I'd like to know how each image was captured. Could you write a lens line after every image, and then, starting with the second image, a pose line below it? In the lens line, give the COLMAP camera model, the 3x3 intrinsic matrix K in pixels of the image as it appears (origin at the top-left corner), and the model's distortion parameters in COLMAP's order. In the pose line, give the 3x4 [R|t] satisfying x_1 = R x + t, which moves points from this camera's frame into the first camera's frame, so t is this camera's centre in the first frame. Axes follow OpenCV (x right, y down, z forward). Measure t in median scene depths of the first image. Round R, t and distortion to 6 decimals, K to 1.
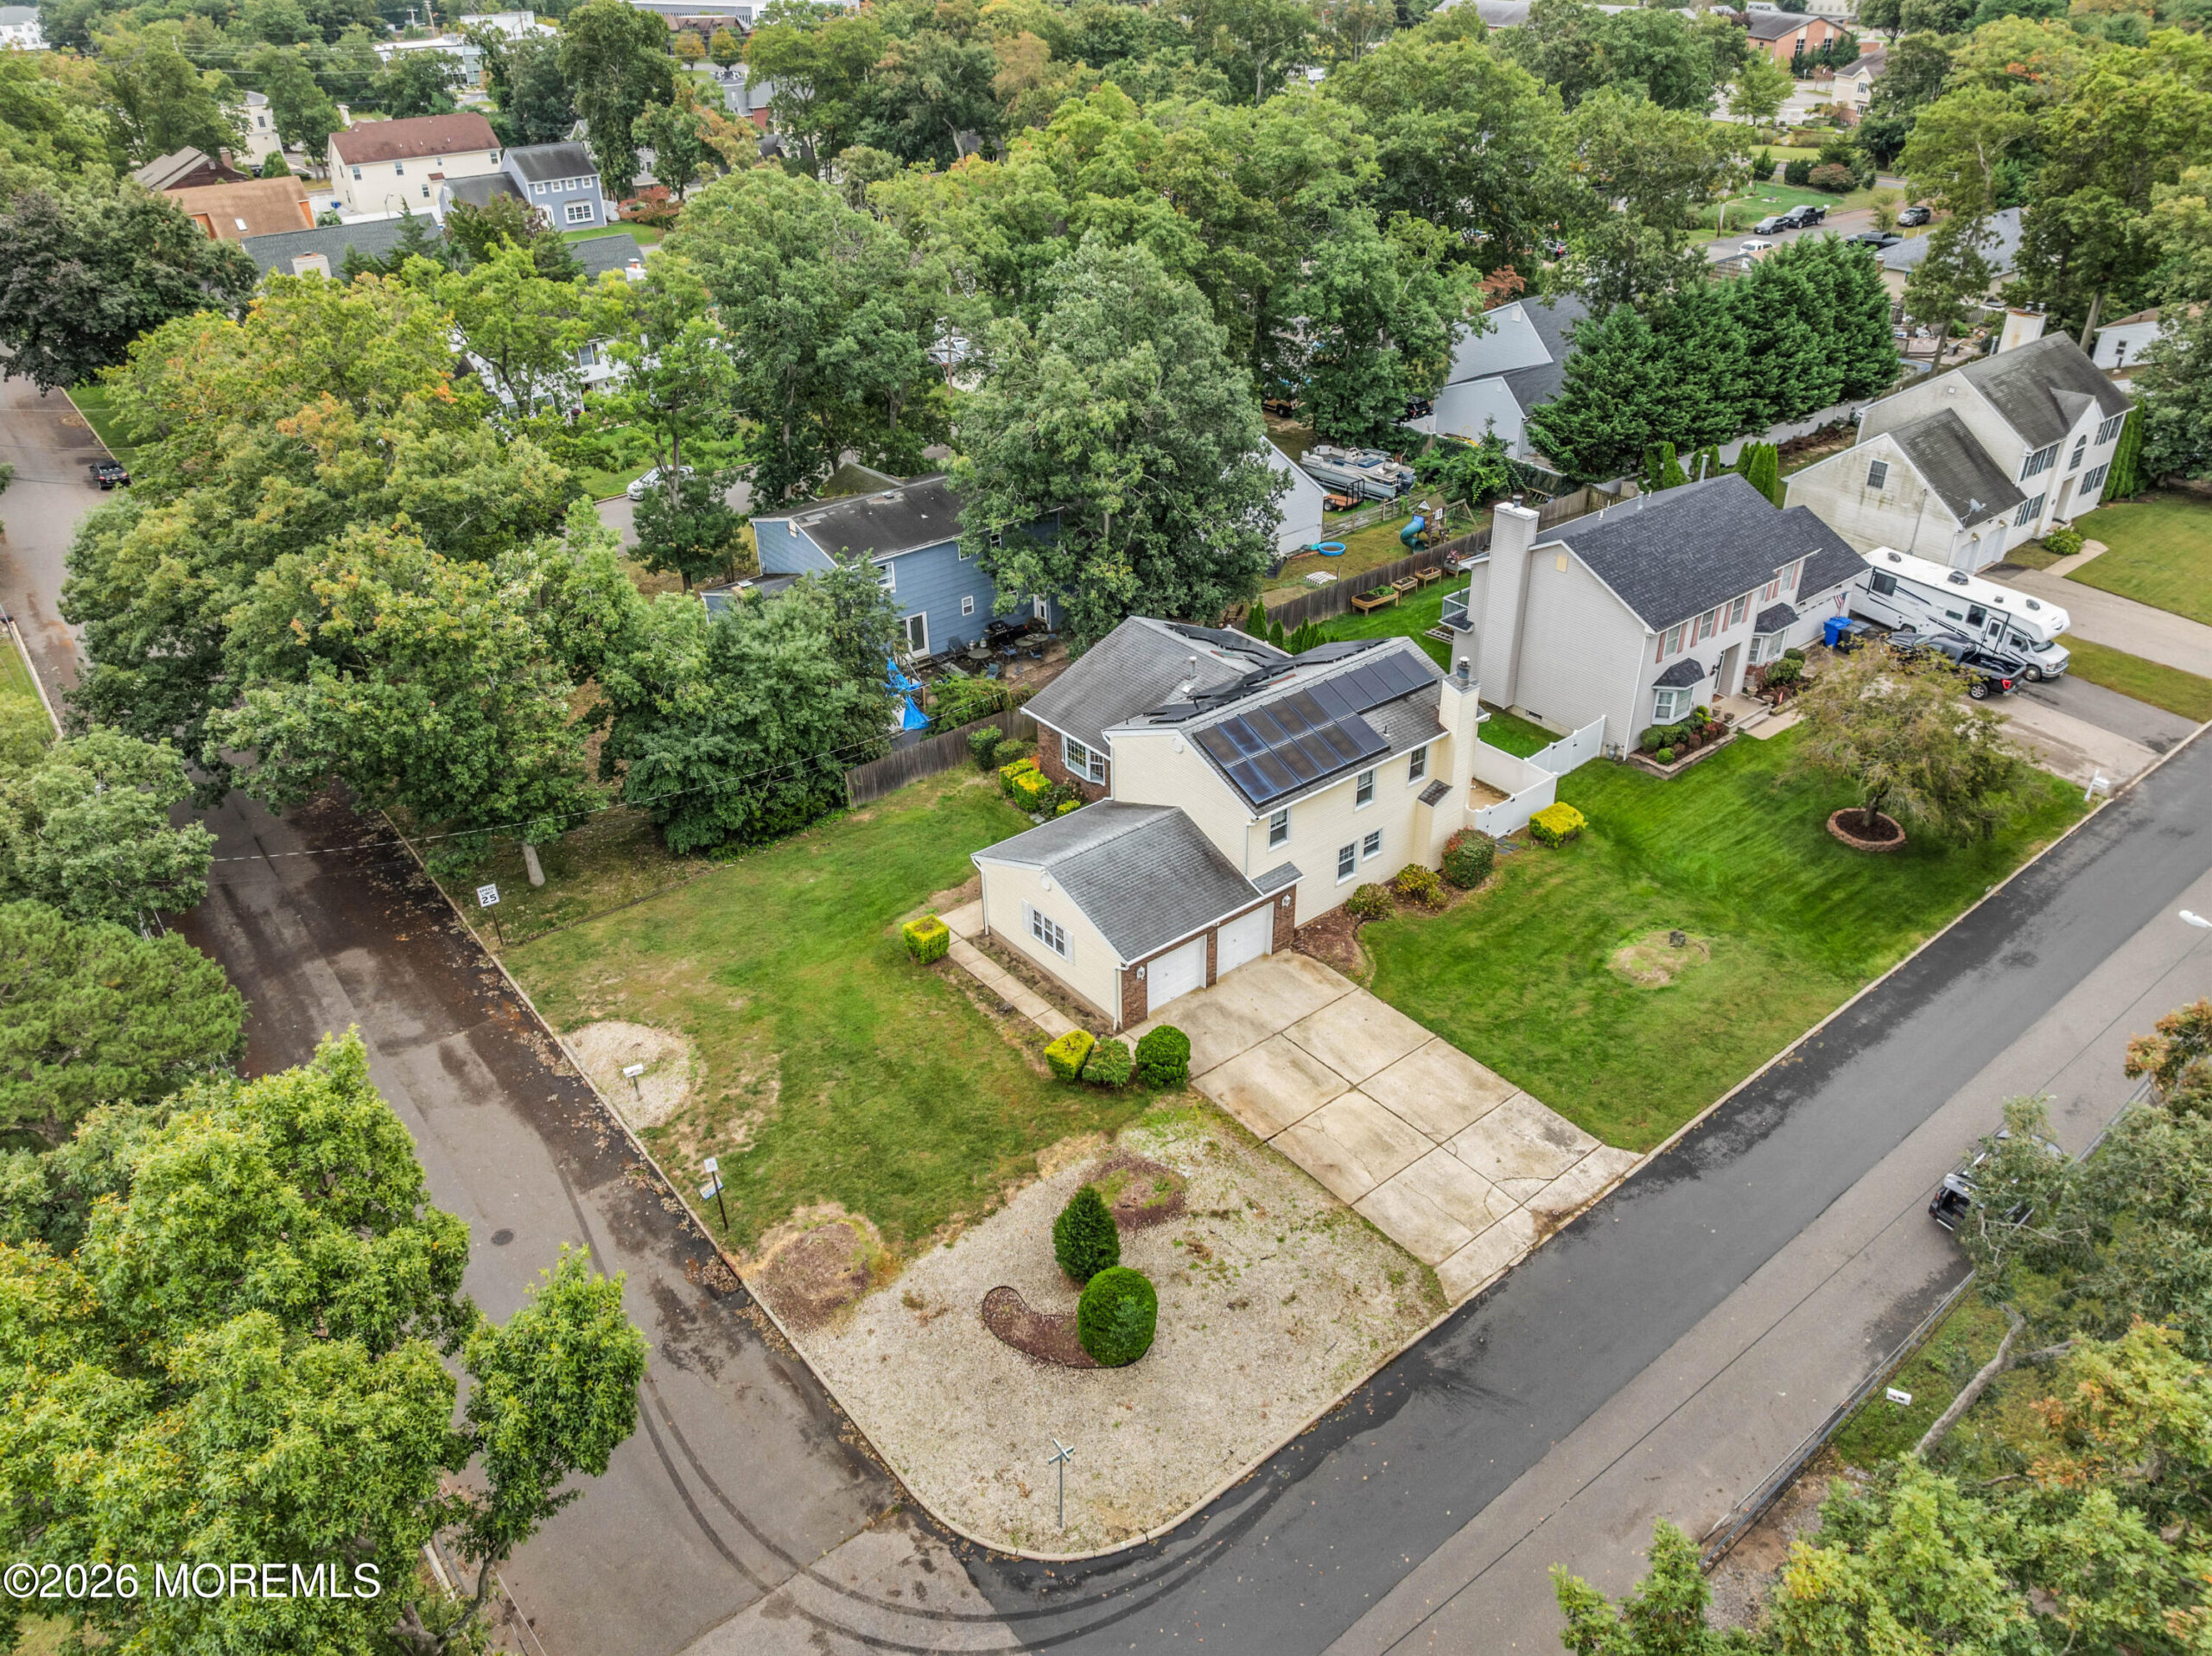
lens RADIAL K [[1552.1, 0, 1106.0], [0, 1552.1, 828.0], [0, 0, 1]] dist [-0.023837, -0.001734]
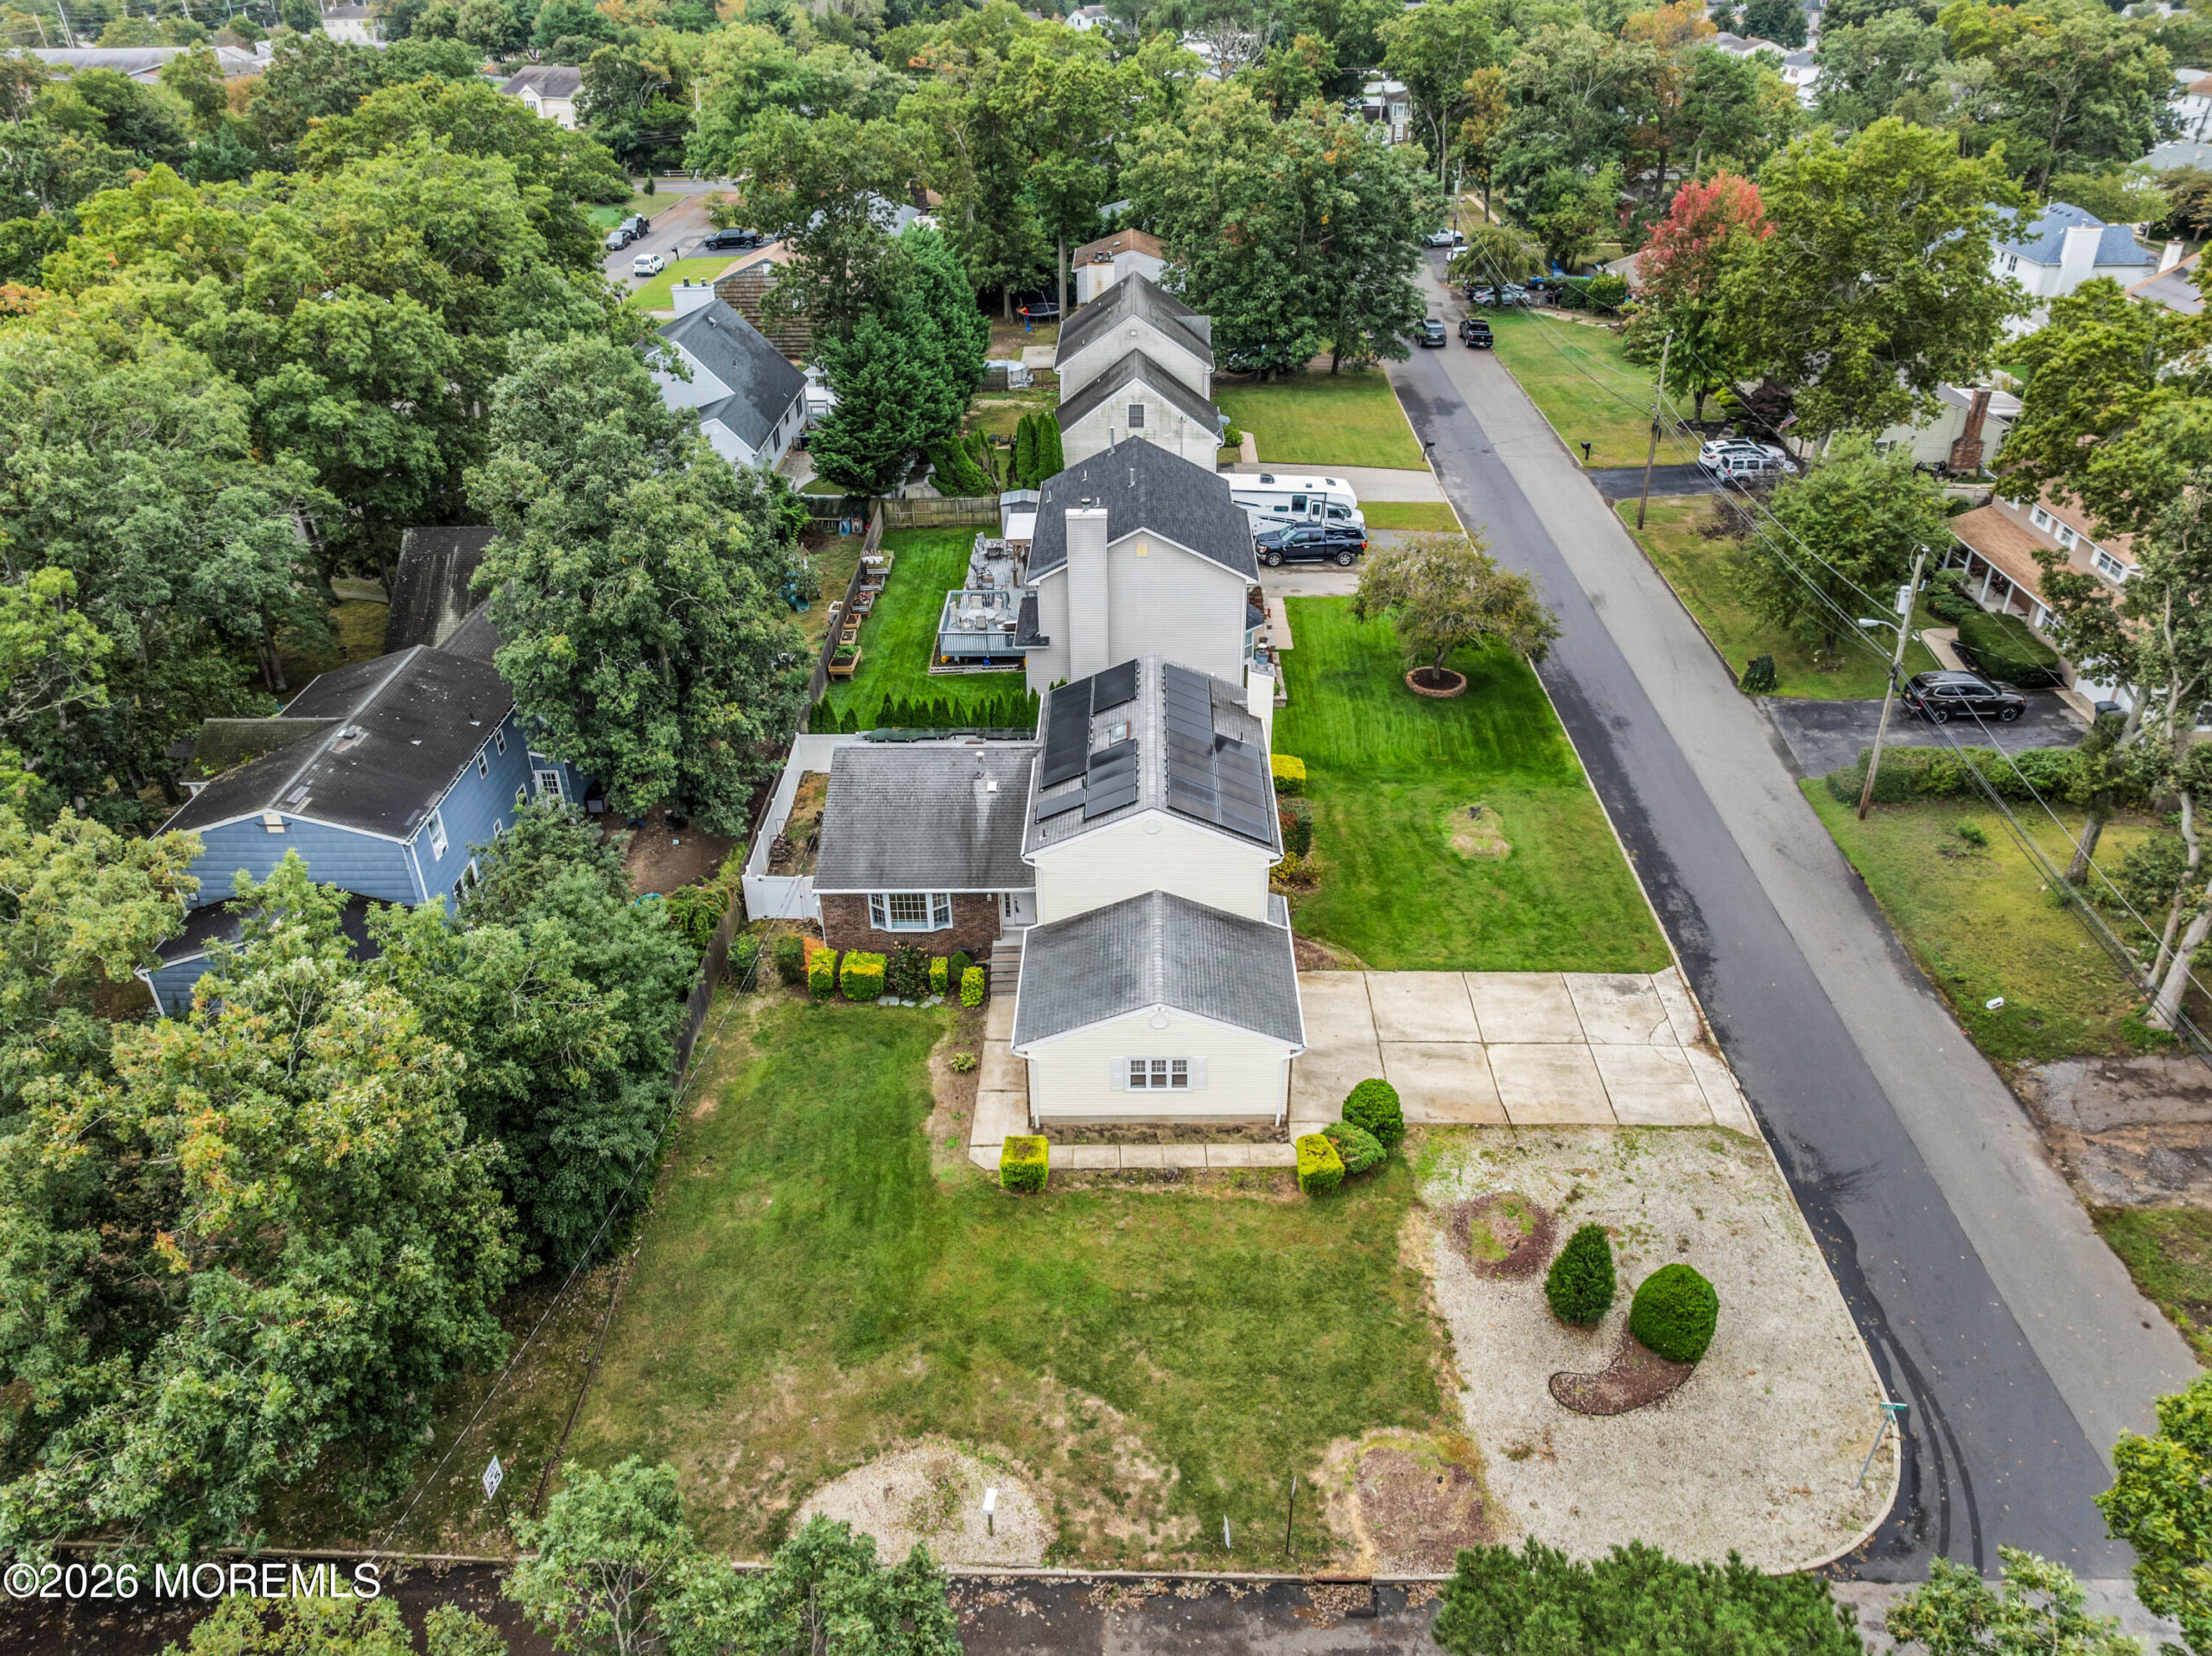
lens RADIAL K [[1582.4, 0, 1106.0], [0, 1582.4, 828.0], [0, 0, 1]] dist [-0.044629, 0.004530]
pose [[0.638499, -0.385565, 0.666077, -0.643232], [0.401233, 0.905303, 0.139423, -0.209053], [-0.656758, 0.178231, 0.732737, 0.376841]]
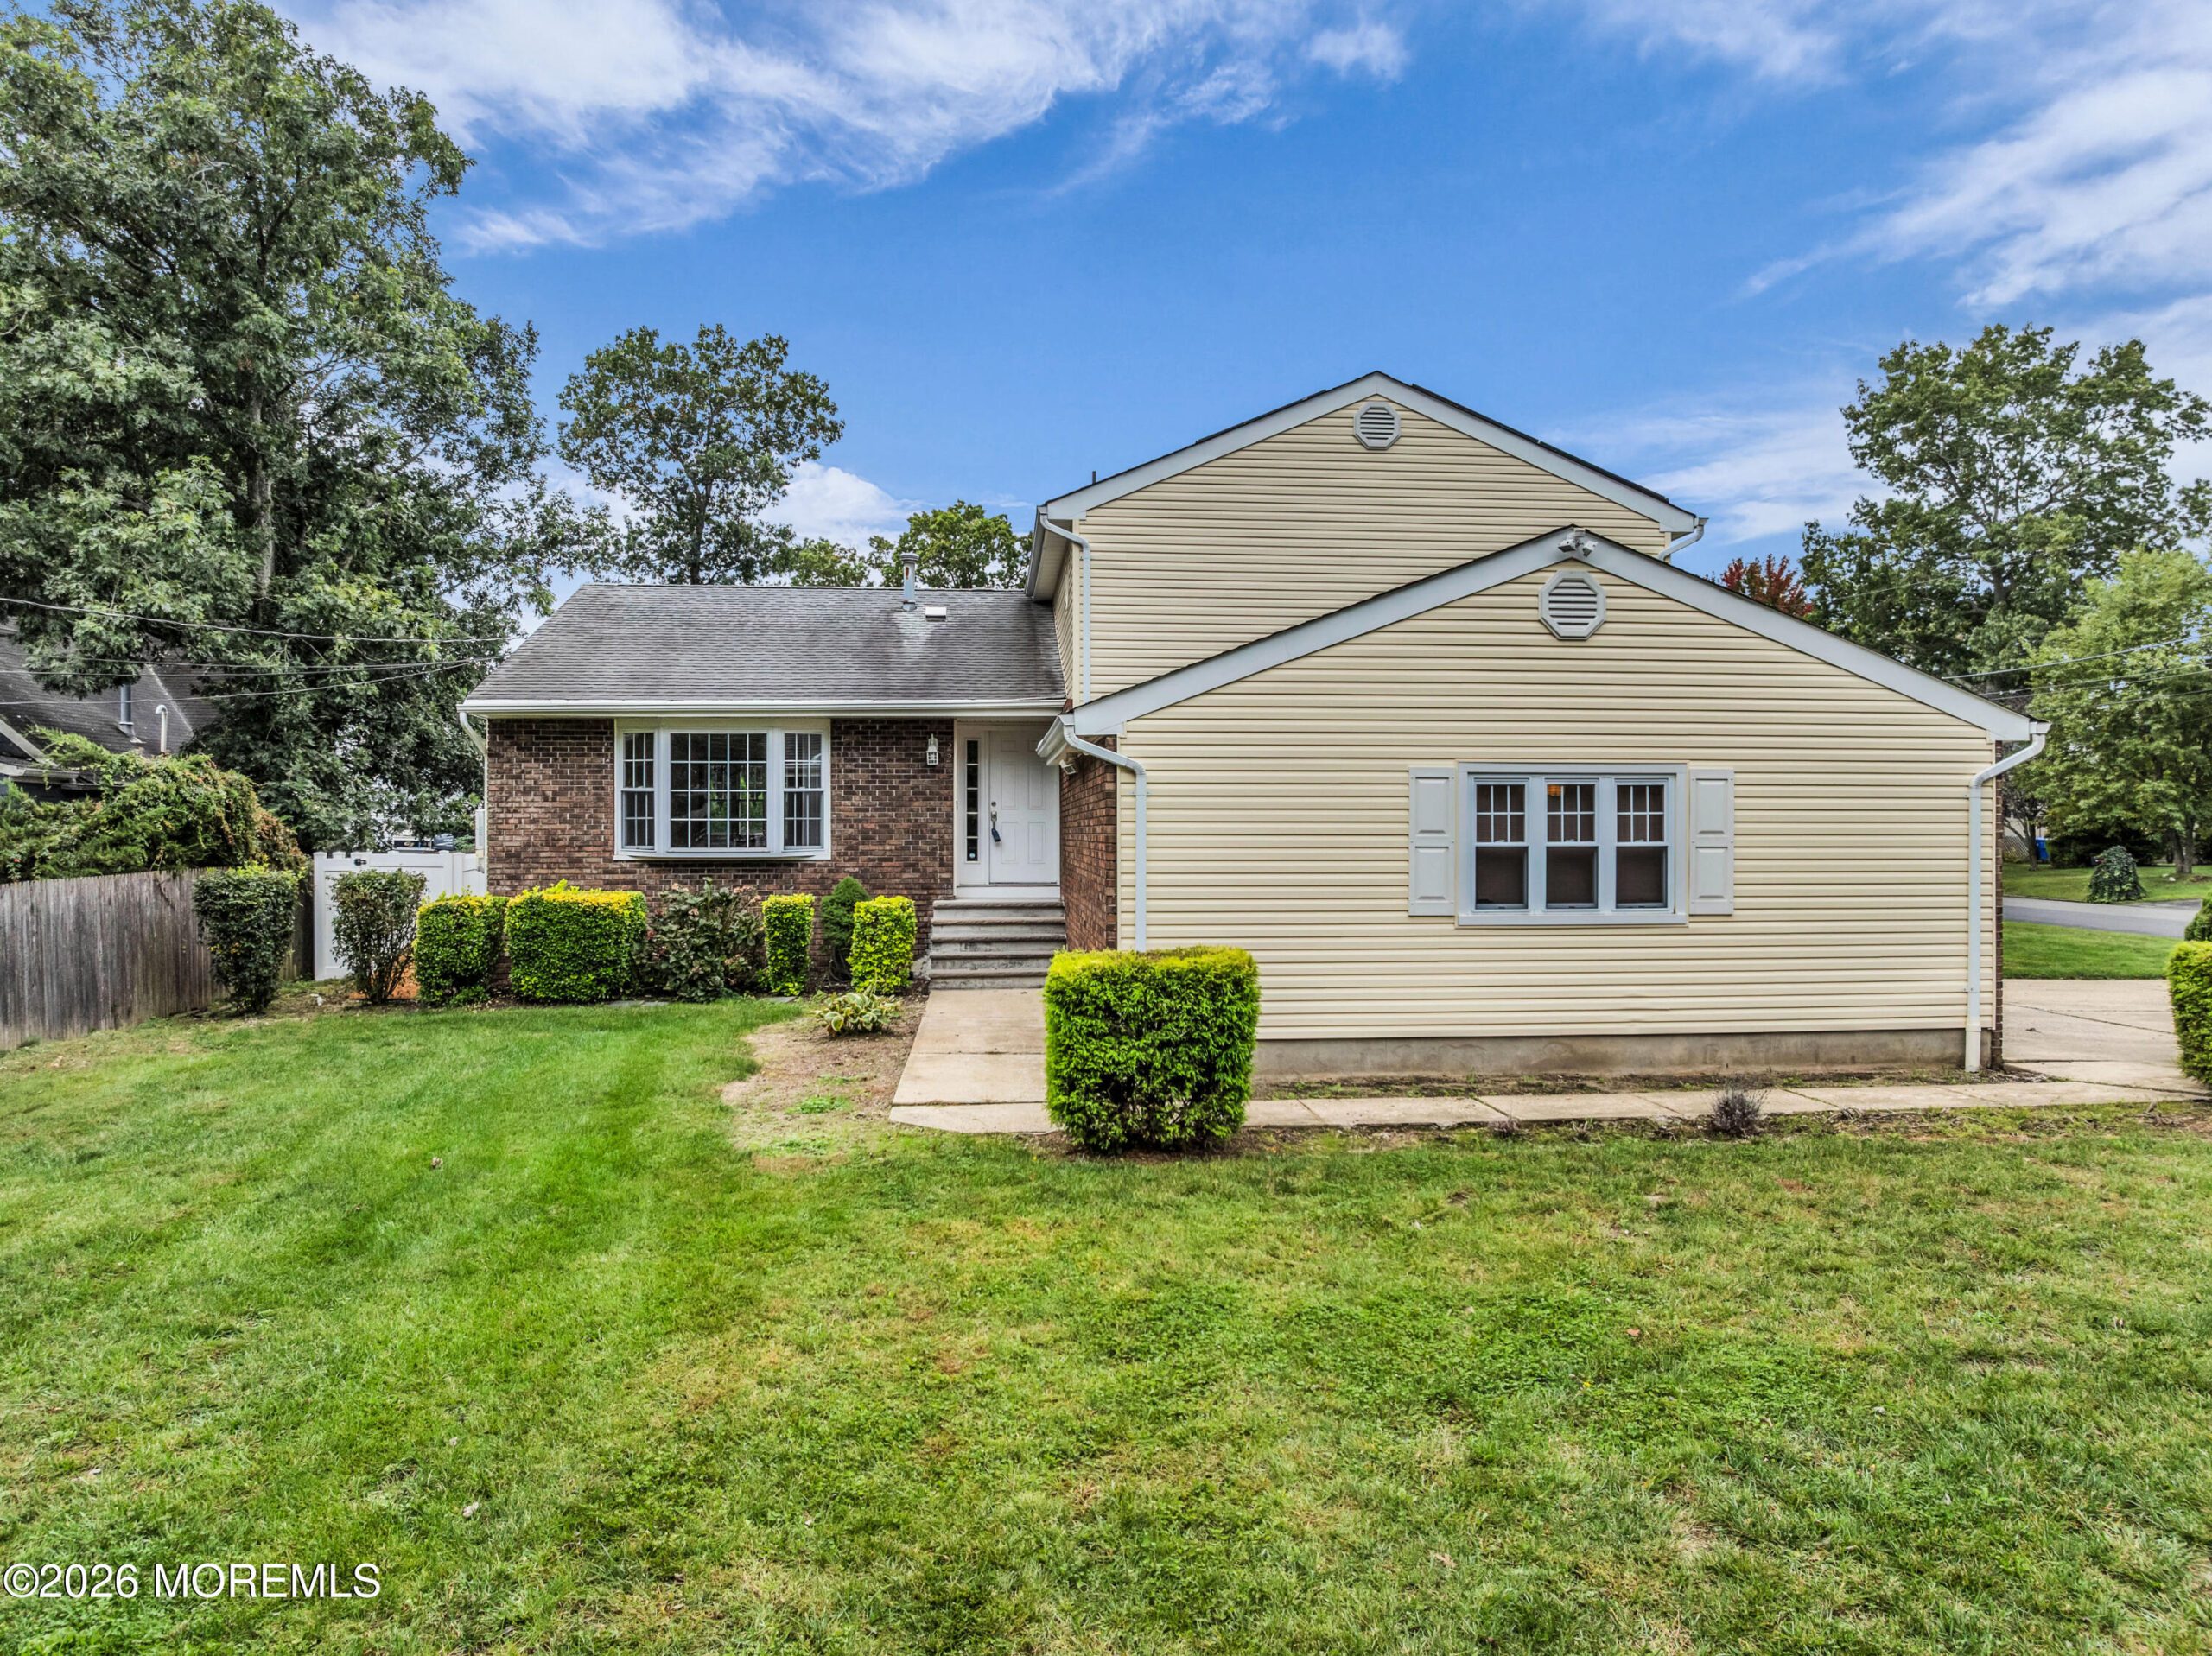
lens RADIAL K [[1582.4, 0, 1106.0], [0, 1582.4, 828.0], [0, 0, 1]] dist [-0.044629, 0.004530]
pose [[0.565703, 0.013754, 0.824495, -0.309967], [0.425169, 0.851845, -0.305927, 0.119378], [-0.706550, 0.523613, 0.476043, 1.012002]]
